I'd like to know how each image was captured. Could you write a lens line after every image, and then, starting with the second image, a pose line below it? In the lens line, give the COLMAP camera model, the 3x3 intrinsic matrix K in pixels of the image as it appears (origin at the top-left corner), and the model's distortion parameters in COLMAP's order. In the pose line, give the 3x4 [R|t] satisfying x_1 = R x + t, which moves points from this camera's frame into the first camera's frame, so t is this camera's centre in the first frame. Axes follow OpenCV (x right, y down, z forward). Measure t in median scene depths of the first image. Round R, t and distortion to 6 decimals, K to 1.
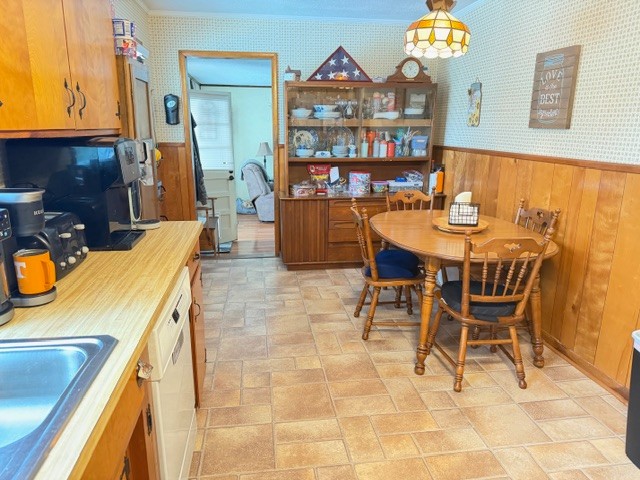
lens RADIAL K [[445.5, 0, 317.6], [0, 445.5, 239.6], [0, 0, 1]] dist [0.000305, -0.023993]
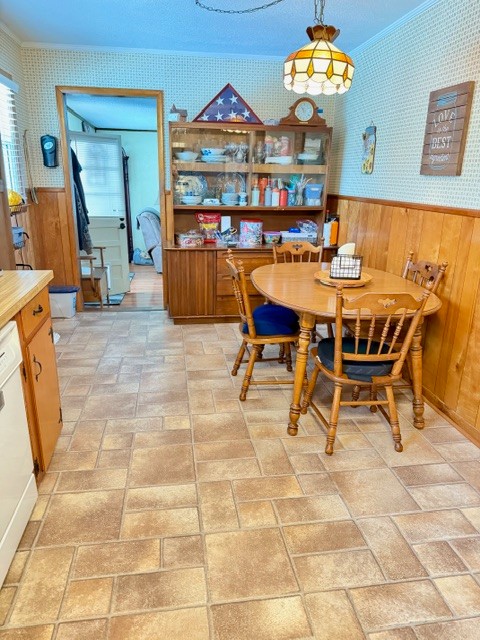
lens RADIAL K [[445.5, 0, 240.0], [0, 445.5, 318.5], [0, 0, 1]] dist [0.000305, -0.023993]
pose [[0.999754, 0.009312, 0.020146, 0.088347], [-0.010472, 0.998245, 0.058293, -0.000536], [-0.019568, -0.058490, 0.998096, 0.064181]]
